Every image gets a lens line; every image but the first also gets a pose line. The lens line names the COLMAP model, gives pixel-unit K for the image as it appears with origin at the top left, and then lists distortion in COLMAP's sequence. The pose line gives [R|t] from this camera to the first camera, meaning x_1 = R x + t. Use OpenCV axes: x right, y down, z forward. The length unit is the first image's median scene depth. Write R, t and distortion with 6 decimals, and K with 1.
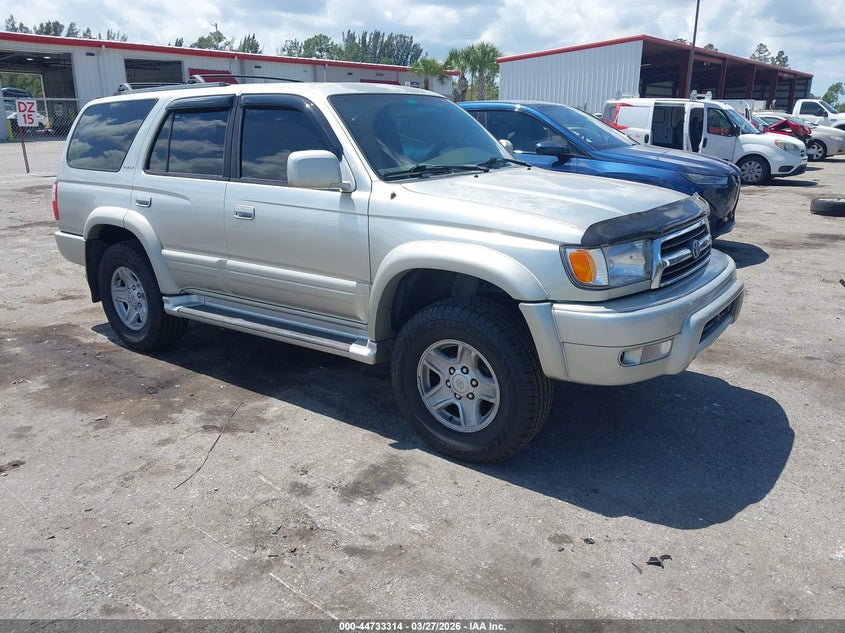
lens RADIAL K [[679.3, 0, 422.5], [0, 679.3, 316.5], [0, 0, 1]] dist [0.003521, 0.001453]
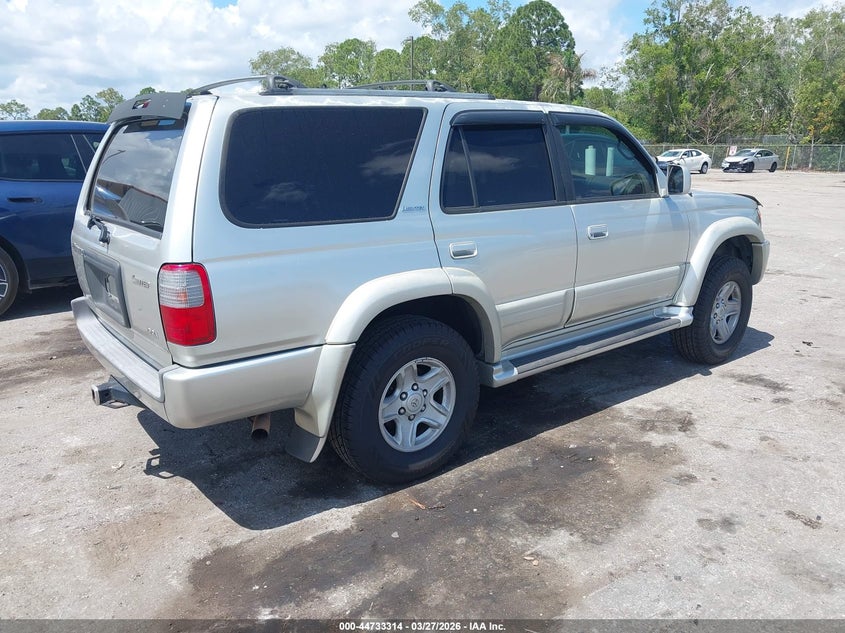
lens RADIAL K [[663.2, 0, 420.9], [0, 663.2, 314.7], [0, 0, 1]] dist [0.008545, -0.003785]
pose [[0.256600, -0.216103, 0.942049, -1.202201], [0.291940, 0.946487, 0.137601, -0.233864], [-0.921373, 0.239714, 0.305958, 0.913676]]
